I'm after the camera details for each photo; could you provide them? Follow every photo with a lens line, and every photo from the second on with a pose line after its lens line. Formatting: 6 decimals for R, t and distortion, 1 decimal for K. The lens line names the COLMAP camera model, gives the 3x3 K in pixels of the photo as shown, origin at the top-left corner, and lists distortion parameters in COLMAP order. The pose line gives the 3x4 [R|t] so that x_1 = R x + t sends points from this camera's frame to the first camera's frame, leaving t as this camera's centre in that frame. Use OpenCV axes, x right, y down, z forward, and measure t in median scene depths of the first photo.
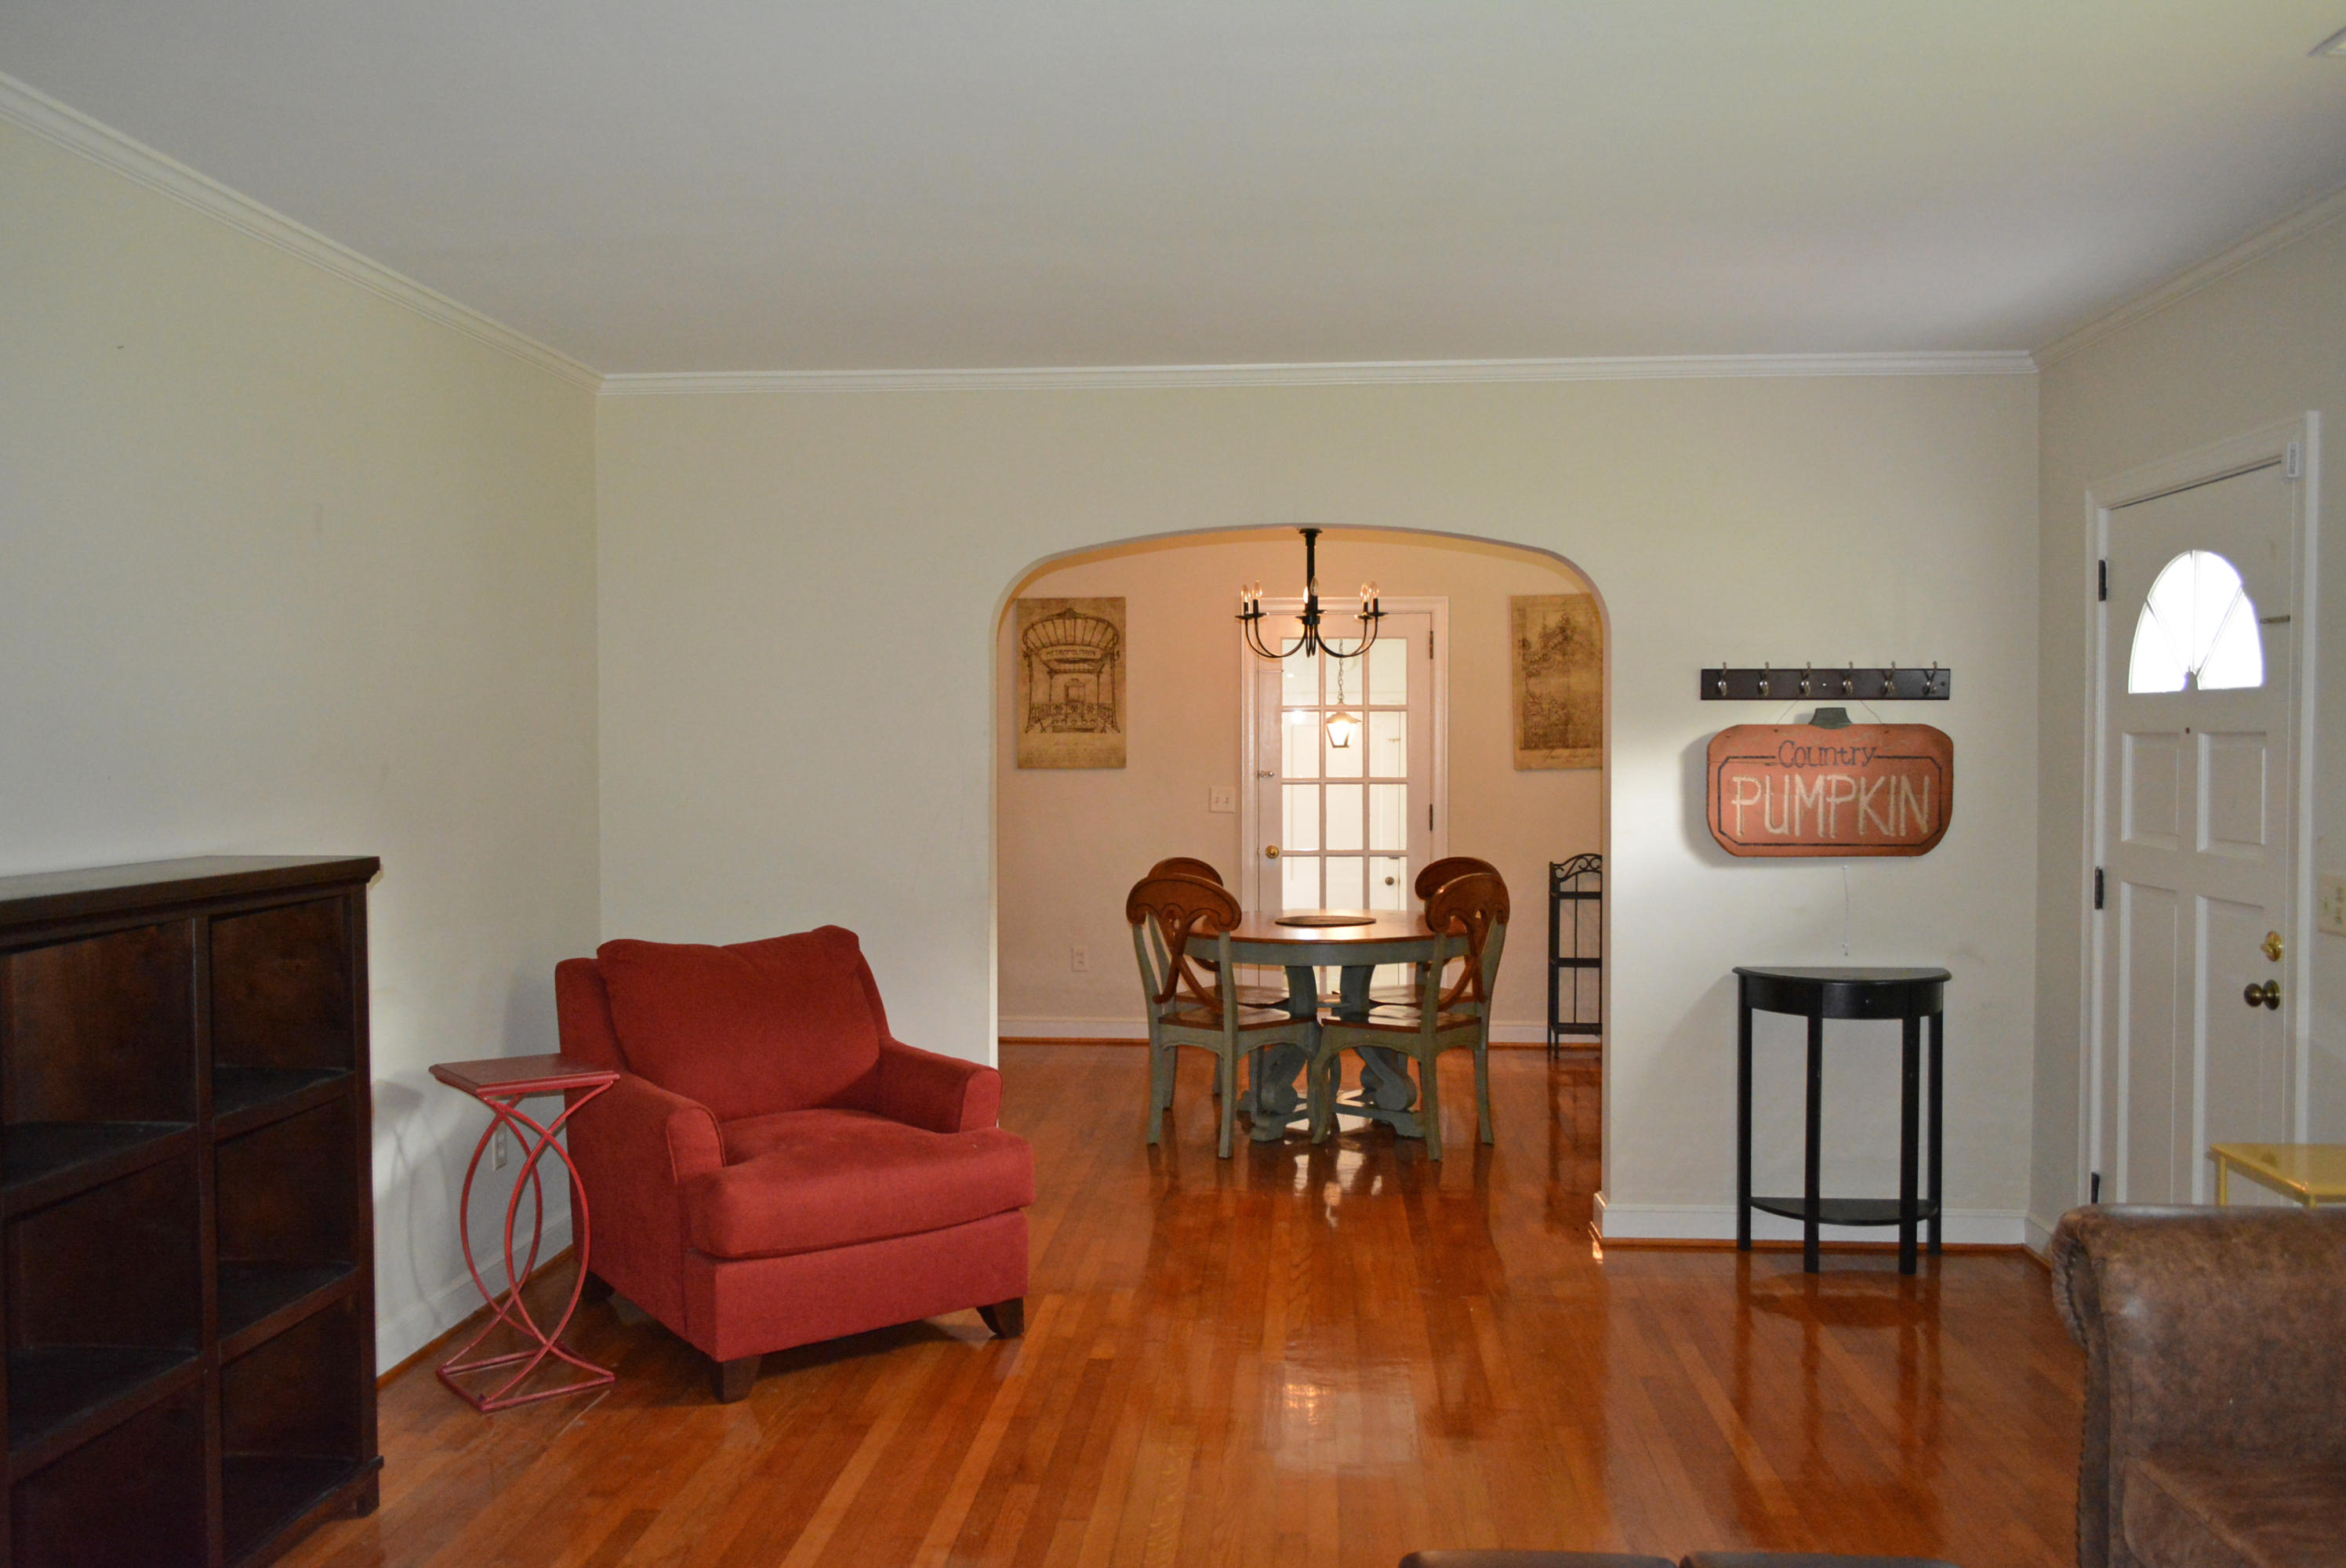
lens RADIAL K [[1831.3, 0, 1179.9], [0, 1831.3, 796.5], [0, 0, 1]] dist [-0.007912, 0.002679]
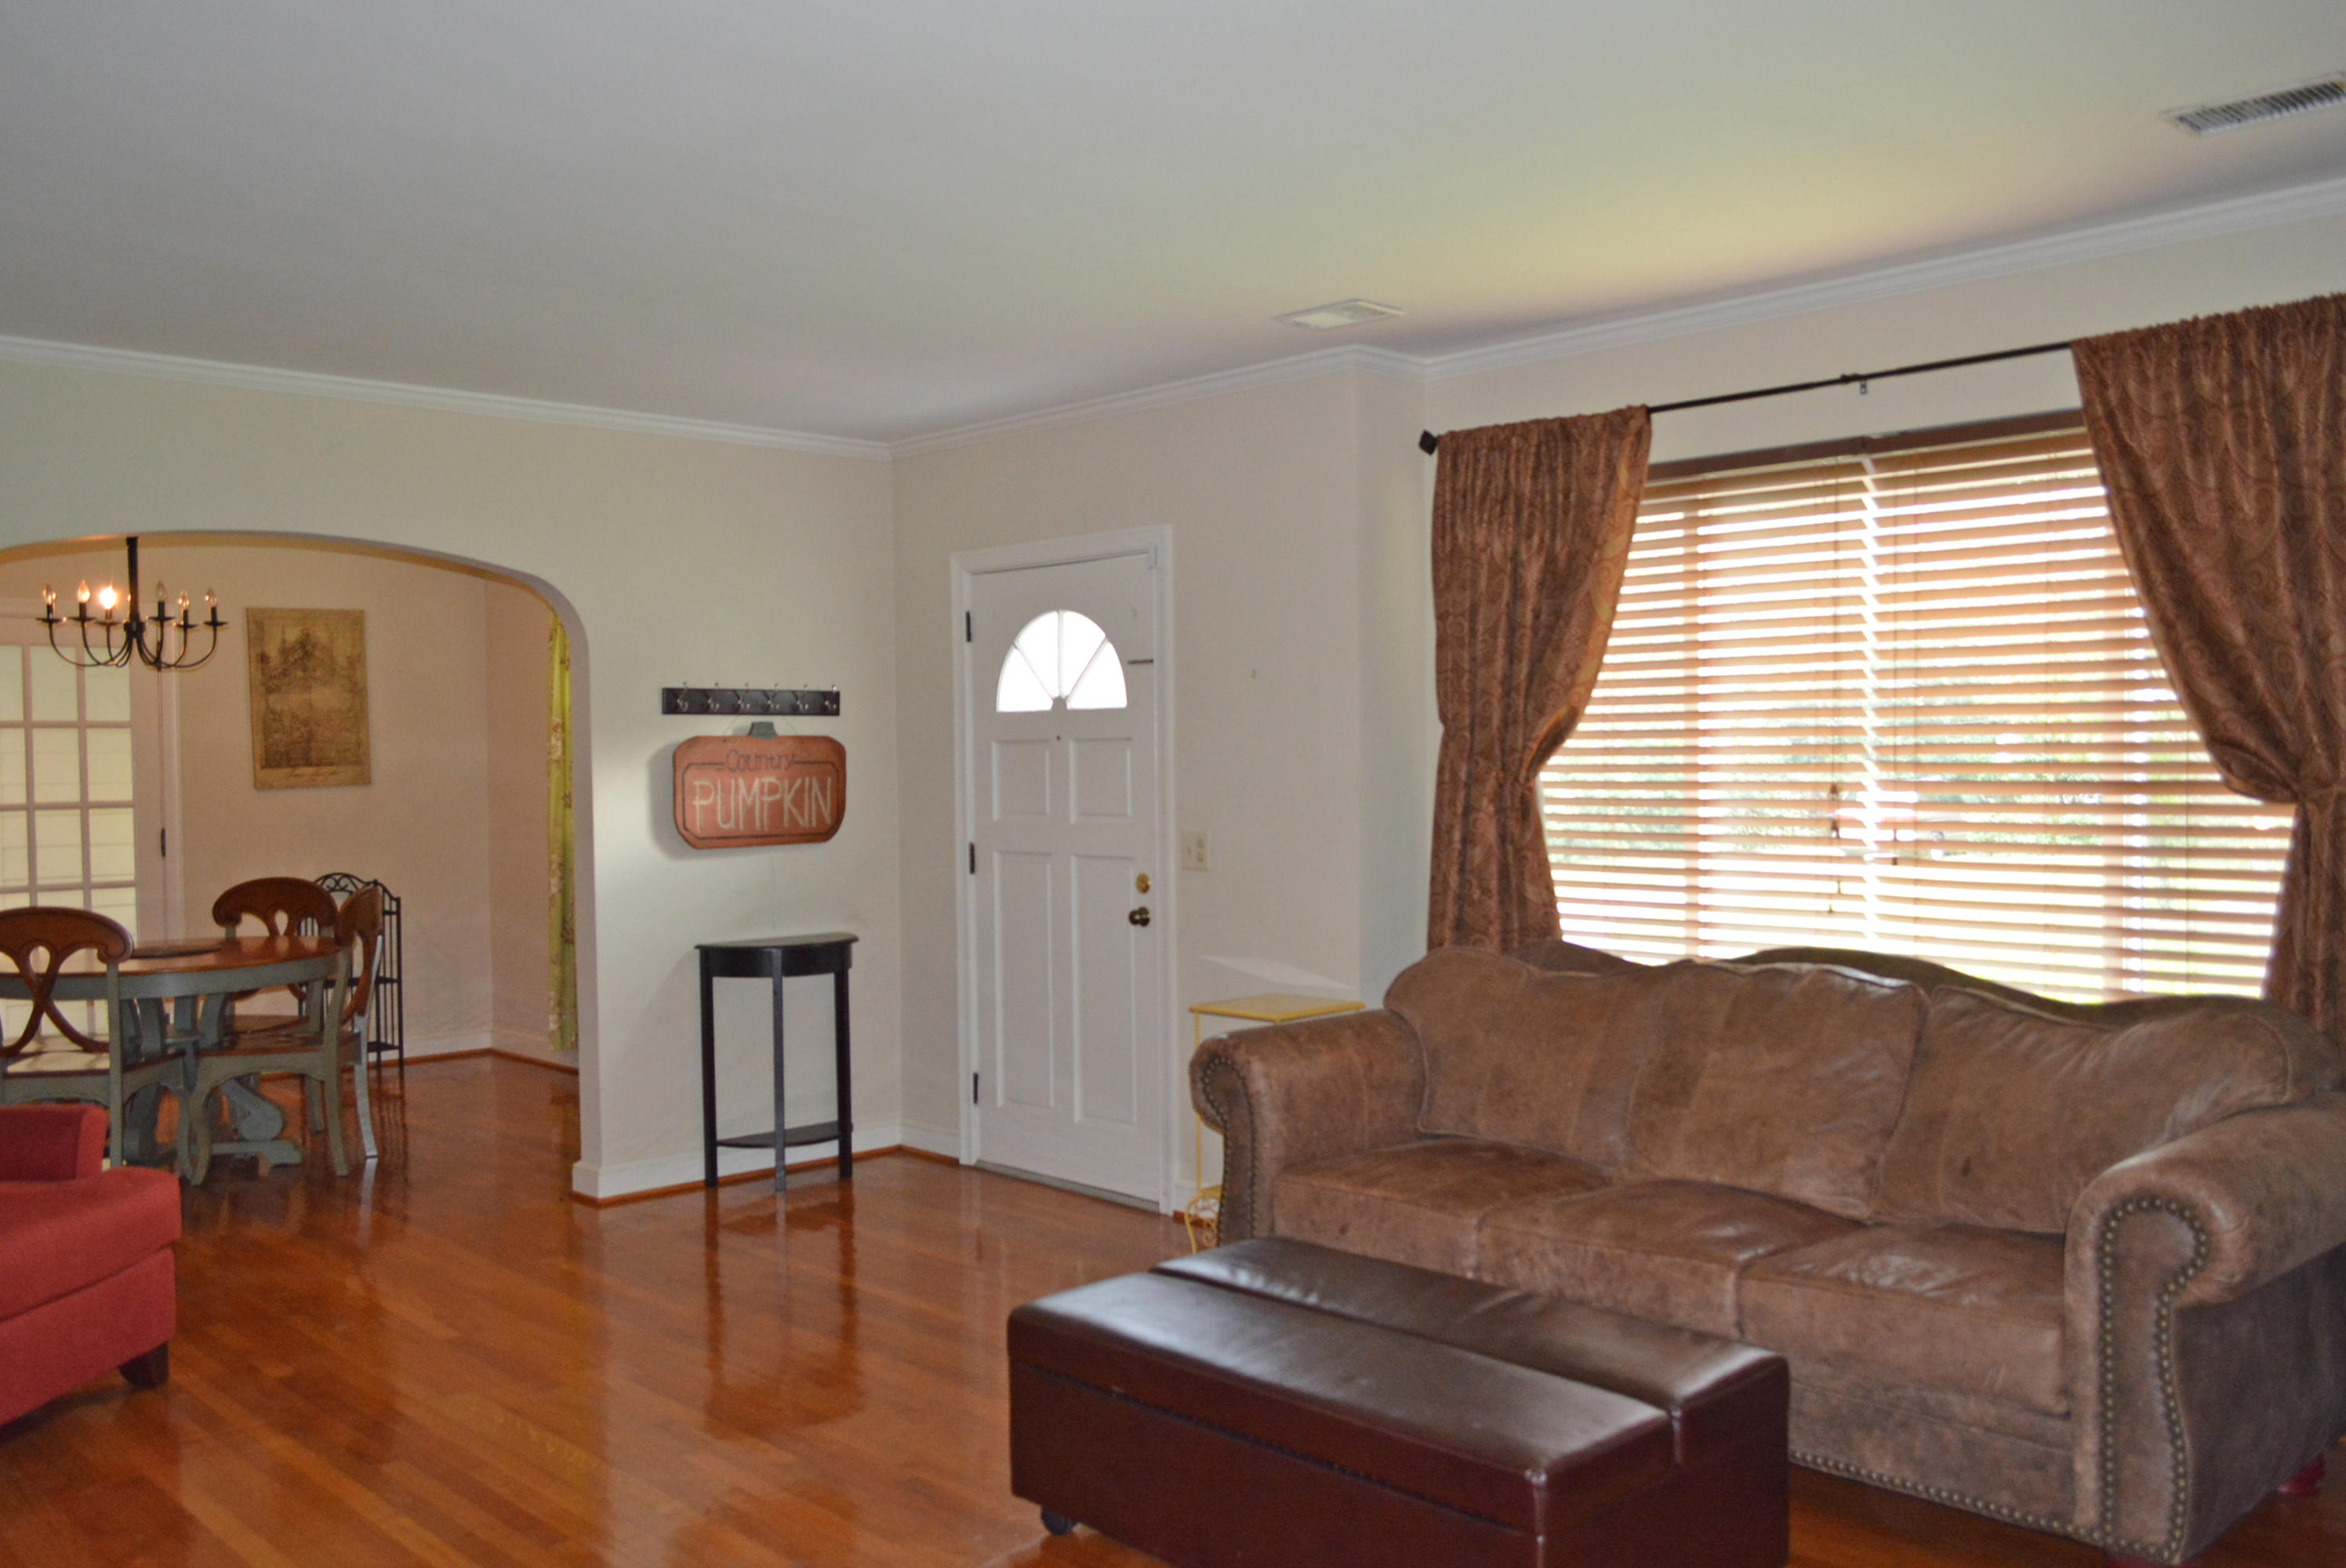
lens RADIAL K [[1921.9, 0, 1169.7], [0, 1921.9, 802.2], [0, 0, 1]] dist [-0.011113, -0.000500]
pose [[0.671118, -0.025239, 0.740921, -0.399092], [0.034729, 0.999393, 0.002586, 0.010127], [-0.740537, 0.023996, 0.671588, -0.043375]]
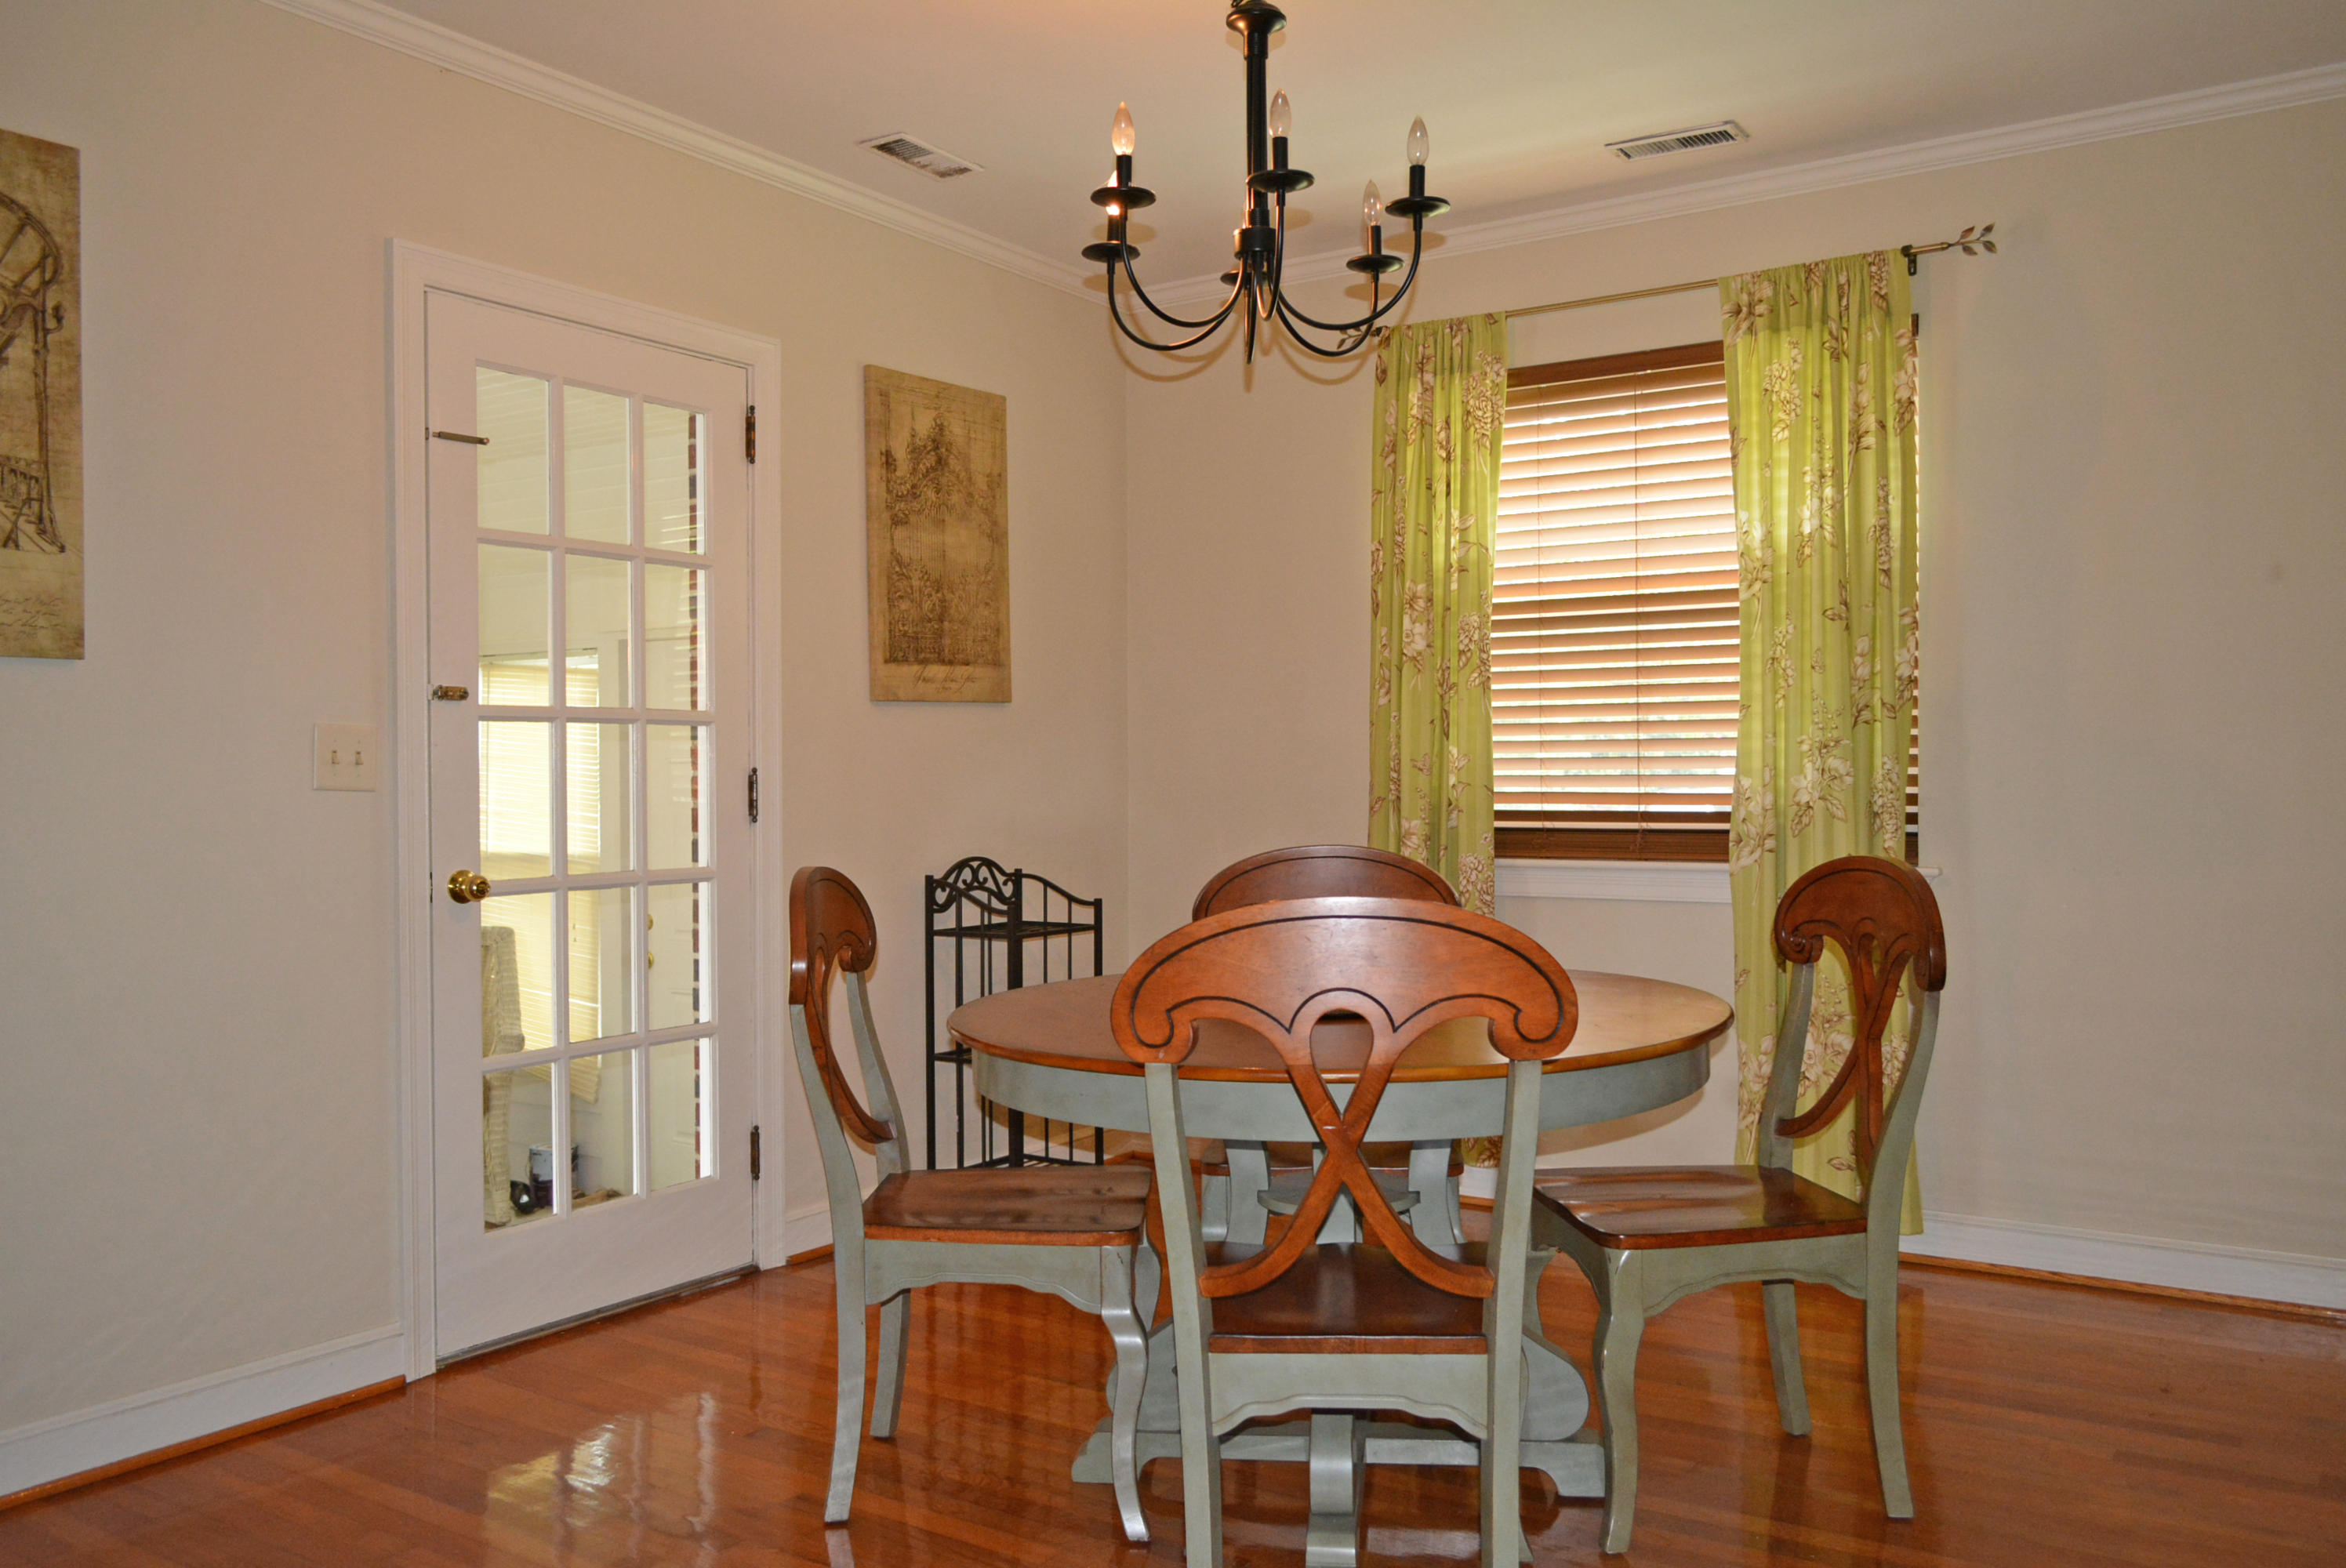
lens RADIAL K [[1831.3, 0, 1179.9], [0, 1831.3, 796.5], [0, 0, 1]] dist [-0.007912, 0.002679]
pose [[0.494129, -0.009753, 0.869334, -0.375330], [0.036194, 0.999301, -0.009361, 0.033886], [-0.868635, 0.036090, 0.494137, 1.121449]]
